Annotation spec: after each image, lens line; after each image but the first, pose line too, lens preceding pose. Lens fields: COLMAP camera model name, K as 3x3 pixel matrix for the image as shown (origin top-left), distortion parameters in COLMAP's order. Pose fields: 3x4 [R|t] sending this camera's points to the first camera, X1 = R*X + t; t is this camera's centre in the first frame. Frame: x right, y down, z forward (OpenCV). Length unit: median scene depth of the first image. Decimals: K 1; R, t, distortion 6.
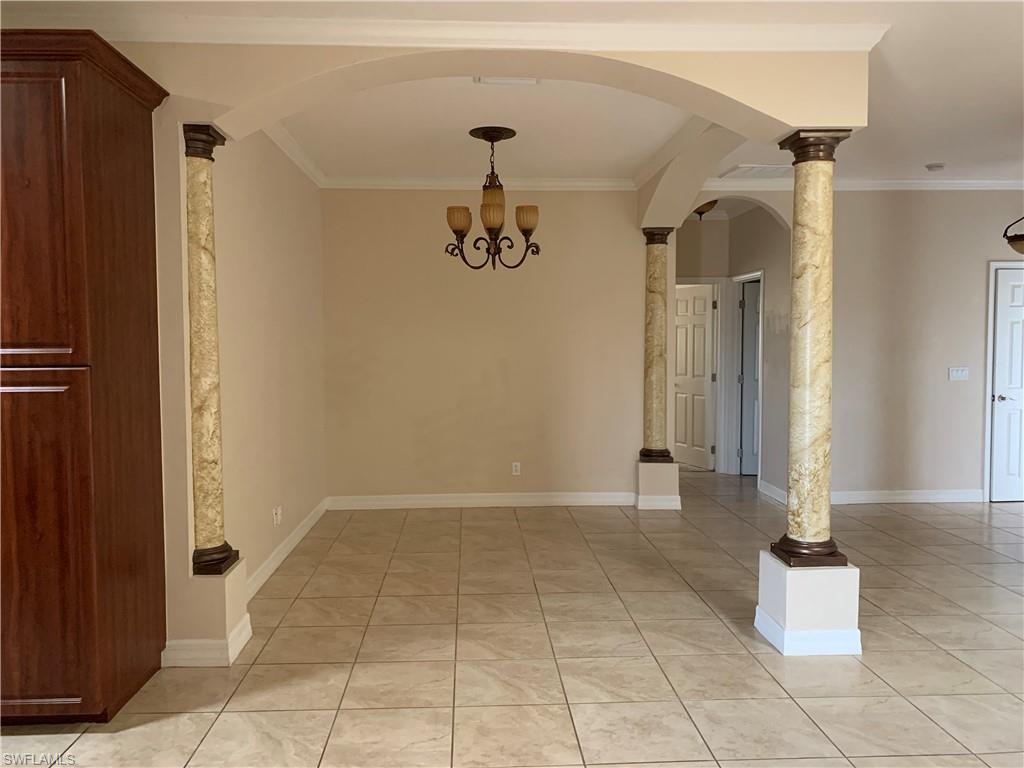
lens RADIAL K [[784.0, 0, 512.0], [0, 784.0, 384.0], [0, 0, 1]] dist [0.012807, -0.004381]
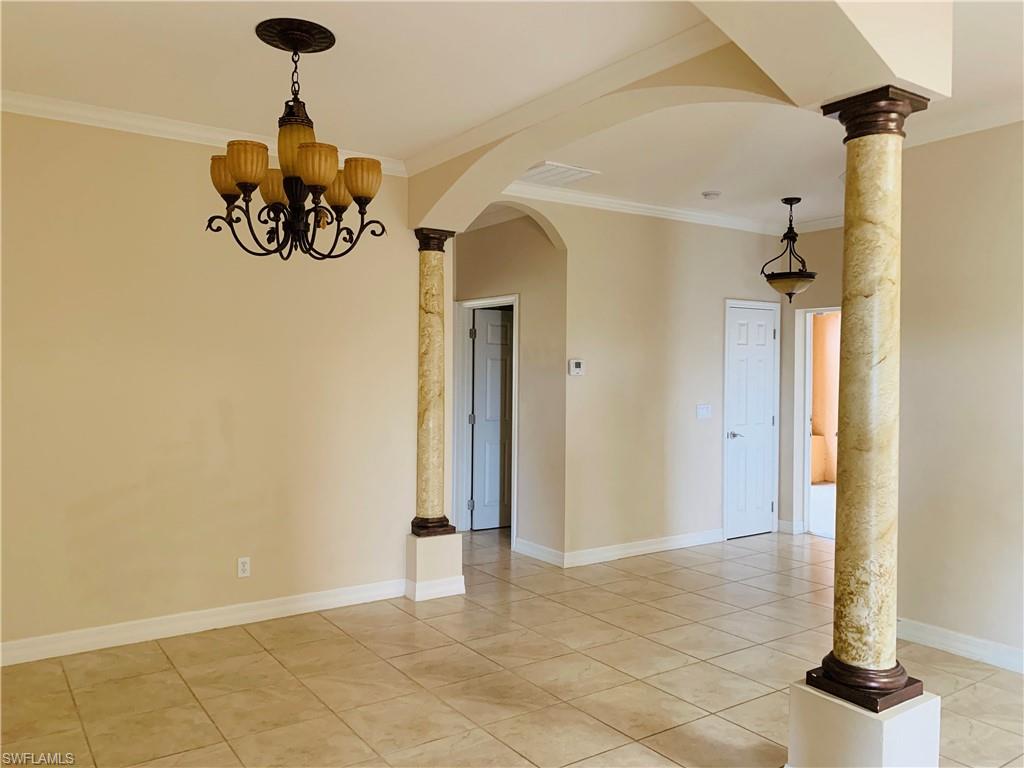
lens RADIAL K [[783.2, 0, 512.0], [0, 783.2, 384.0], [0, 0, 1]] dist [0.045480, -0.005470]
pose [[0.850332, 0.000701, 0.526245, -0.154974], [0.019058, 0.999302, -0.032125, -0.021325], [-0.525901, 0.037347, 0.849726, 0.307567]]
